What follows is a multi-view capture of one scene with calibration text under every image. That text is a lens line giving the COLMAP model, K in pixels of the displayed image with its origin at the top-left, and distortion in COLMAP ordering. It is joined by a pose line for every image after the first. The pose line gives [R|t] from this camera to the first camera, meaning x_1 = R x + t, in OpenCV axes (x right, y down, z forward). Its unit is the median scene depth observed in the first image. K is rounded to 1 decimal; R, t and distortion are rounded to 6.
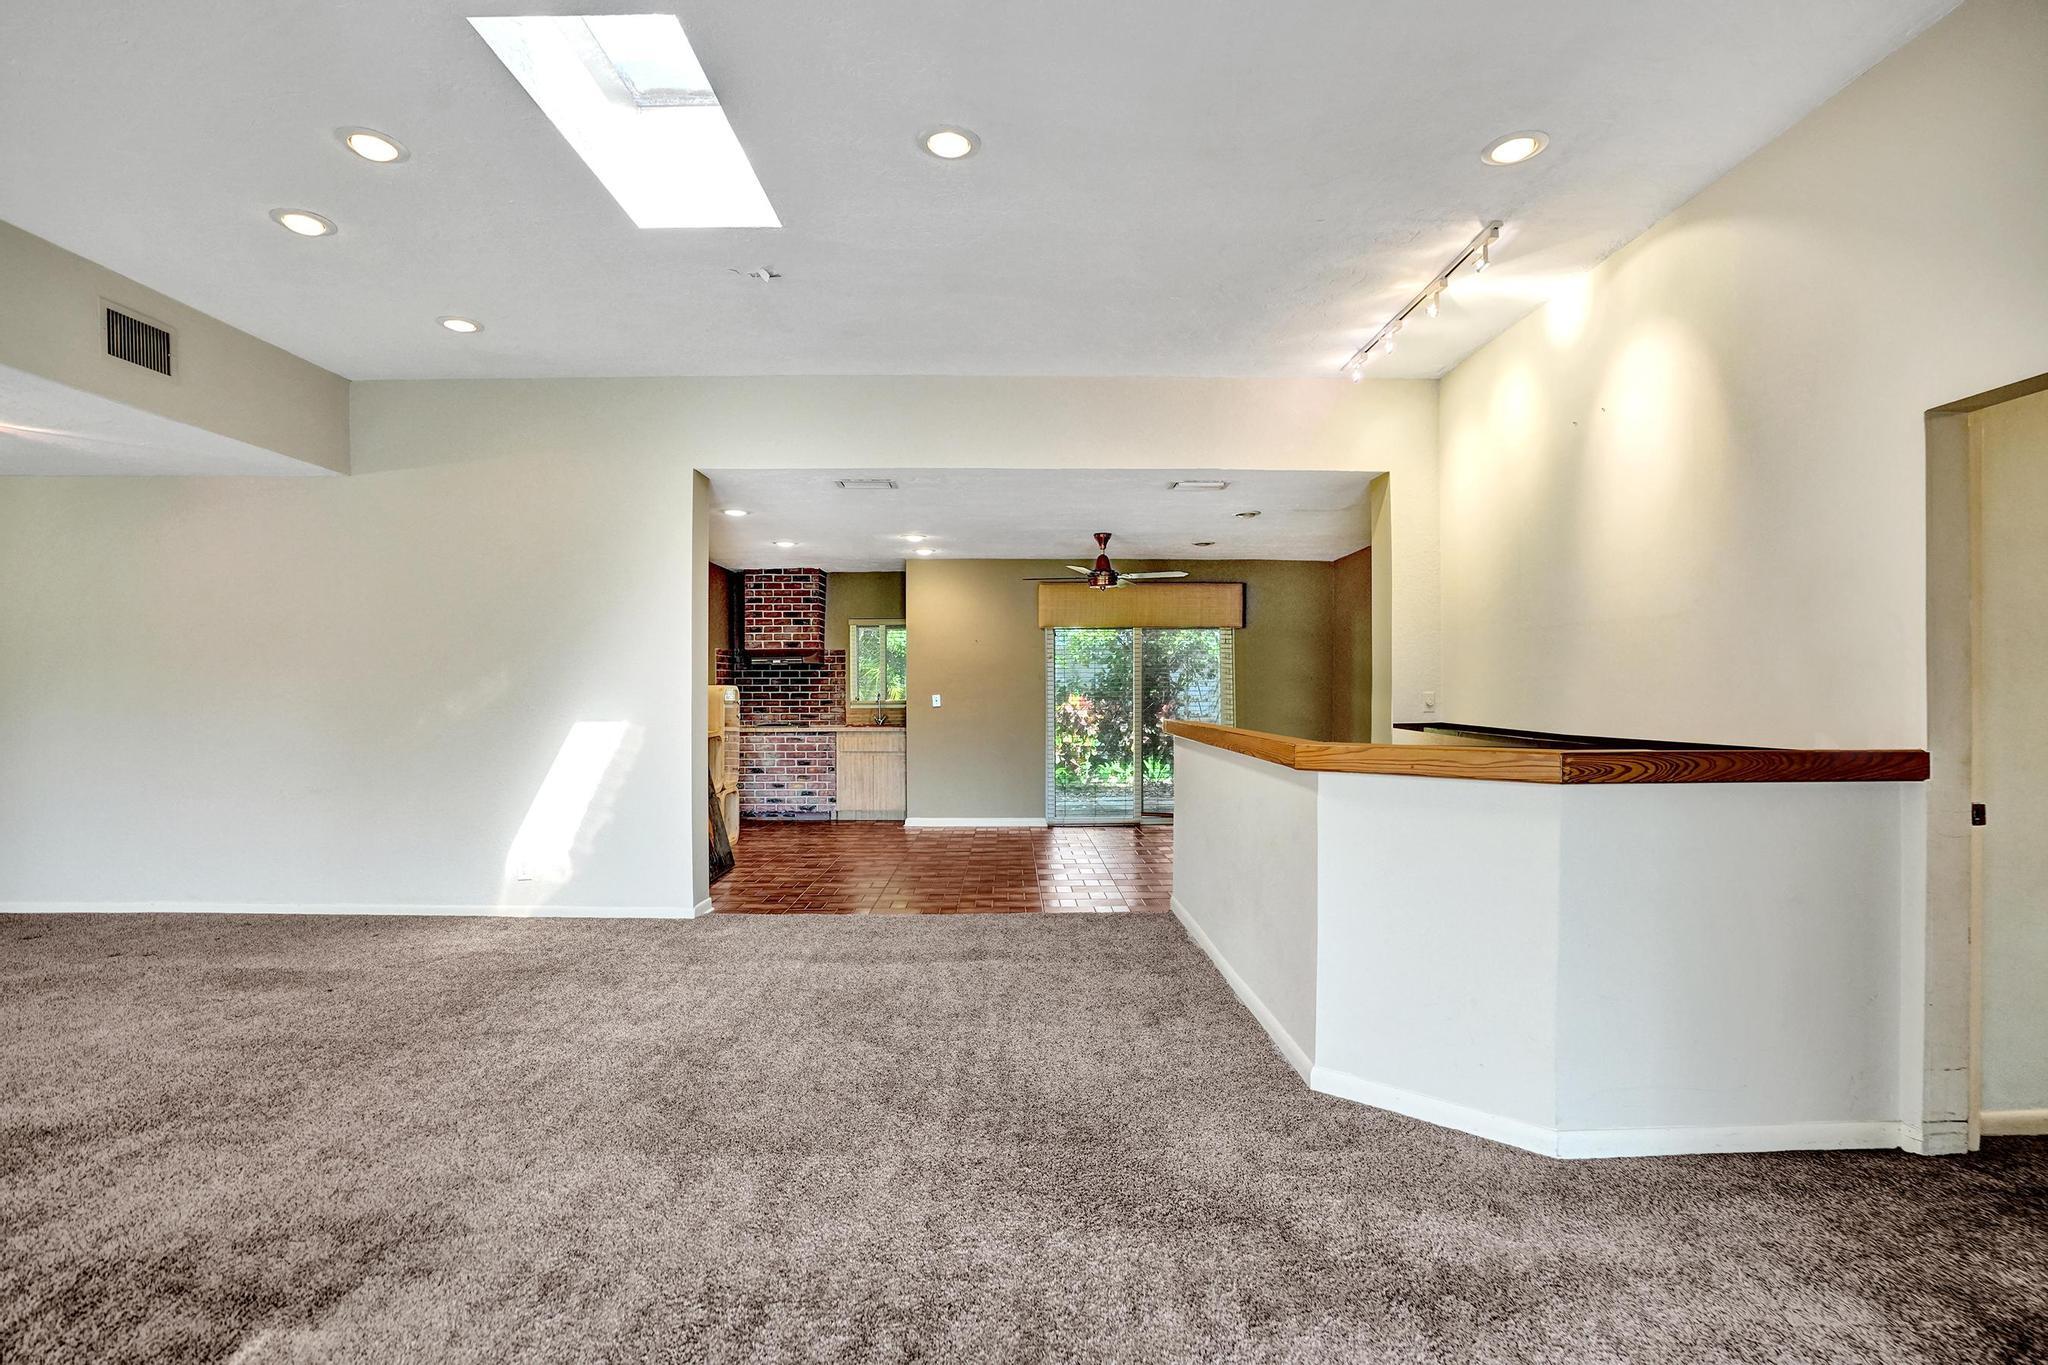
lens RADIAL K [[963.5, 0, 1029.3], [0, 963.5, 687.2], [0, 0, 1]] dist [-0.037389, 0.000614]
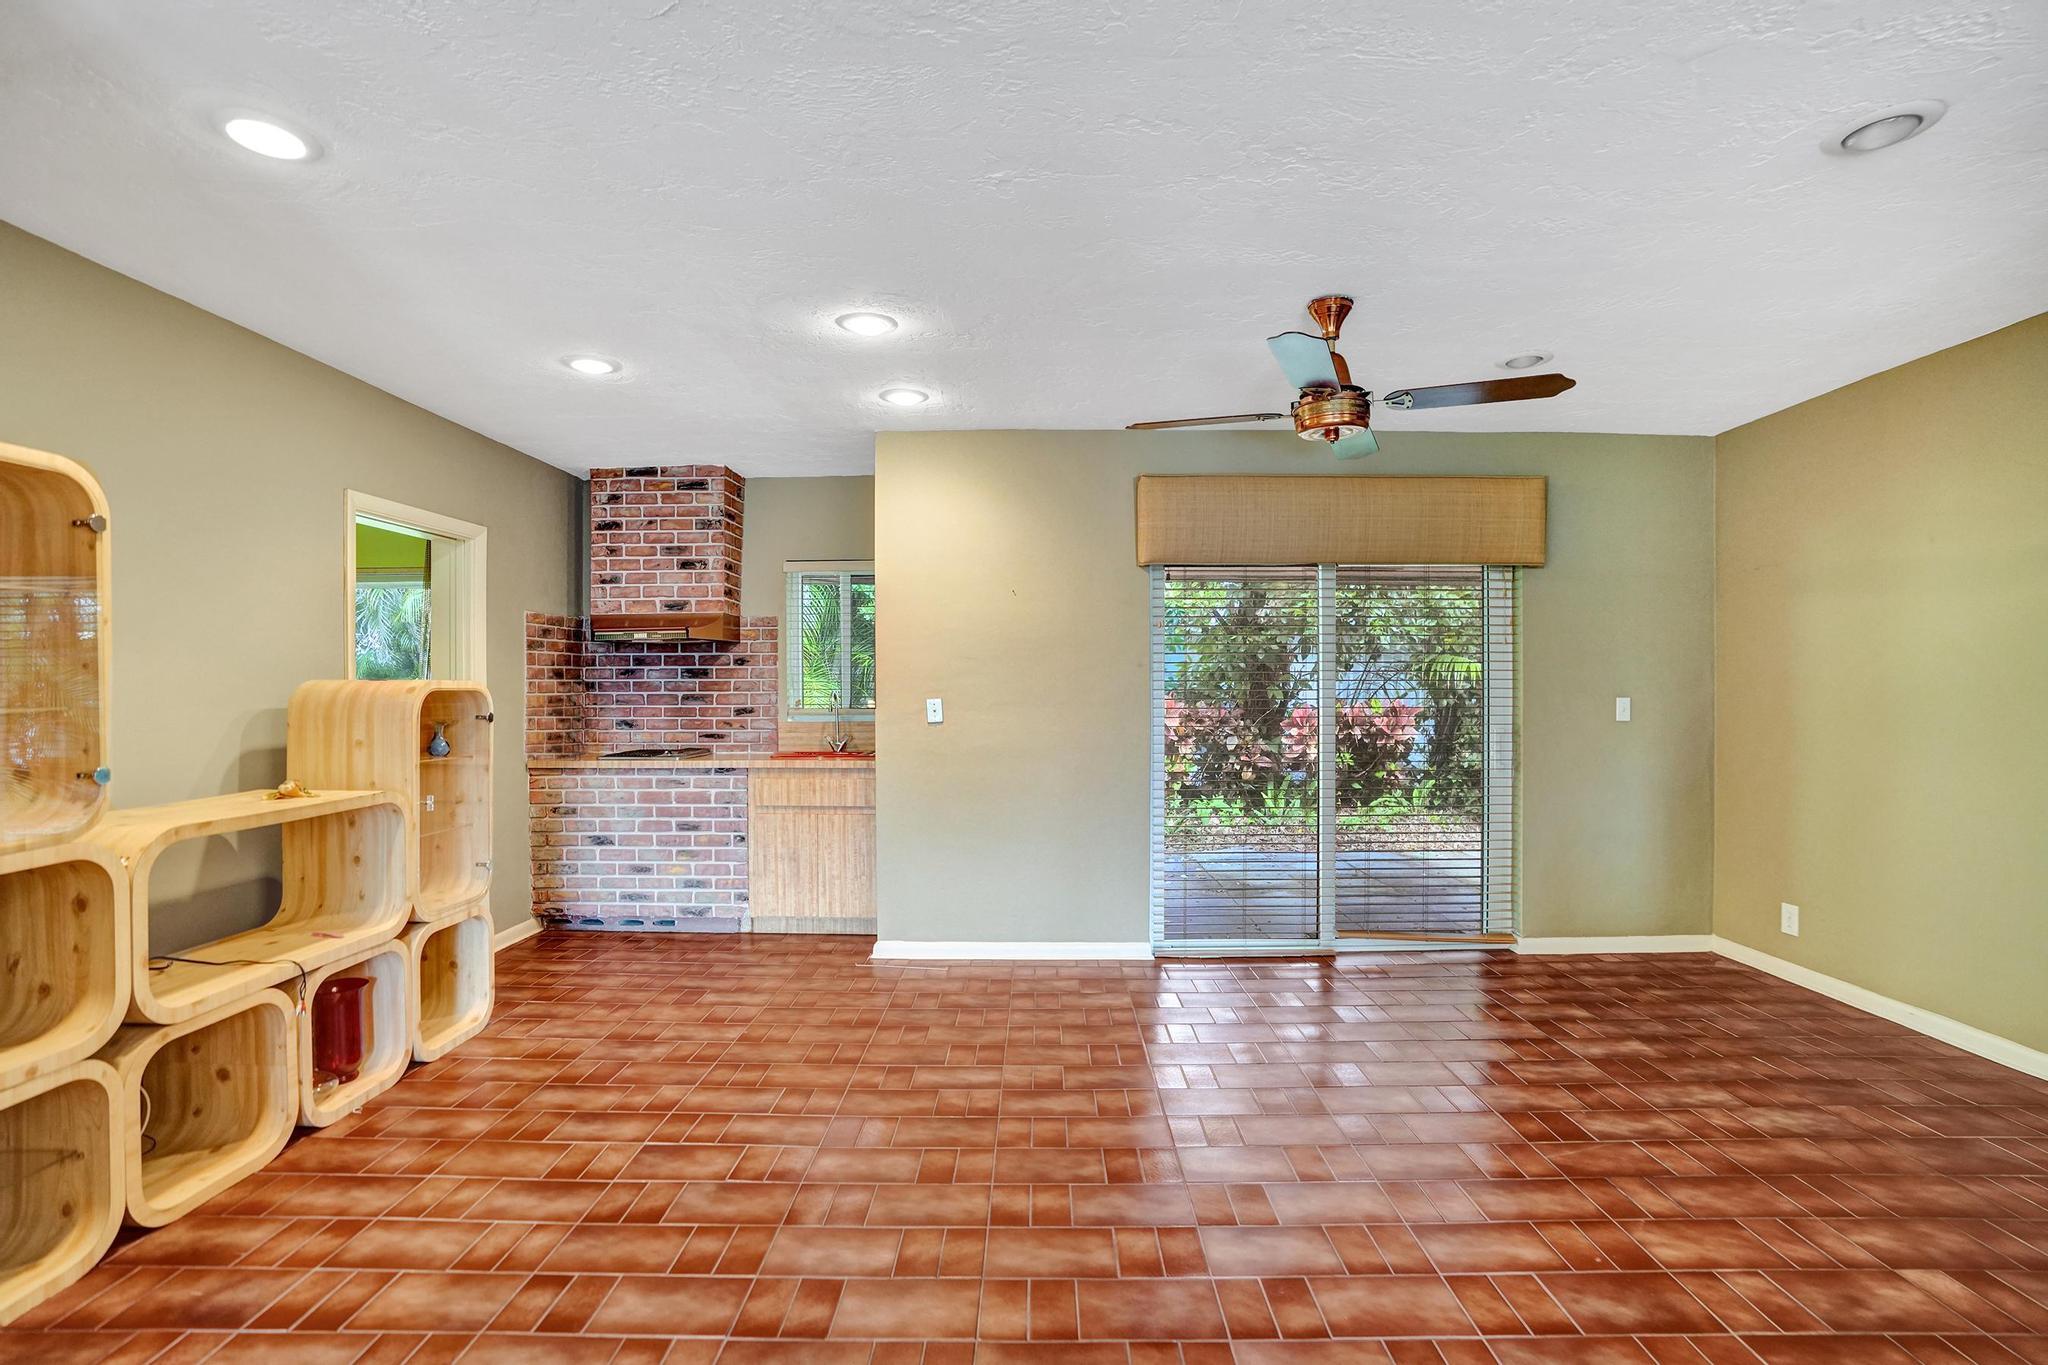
lens RADIAL K [[963.5, 0, 1029.3], [0, 963.5, 687.2], [0, 0, 1]] dist [-0.037389, 0.000614]
pose [[0.999471, -0.001048, -0.032501, -0.028362], [0.001194, 0.999989, 0.004481, -0.000252], [0.032496, -0.004518, 0.999462, 0.464492]]
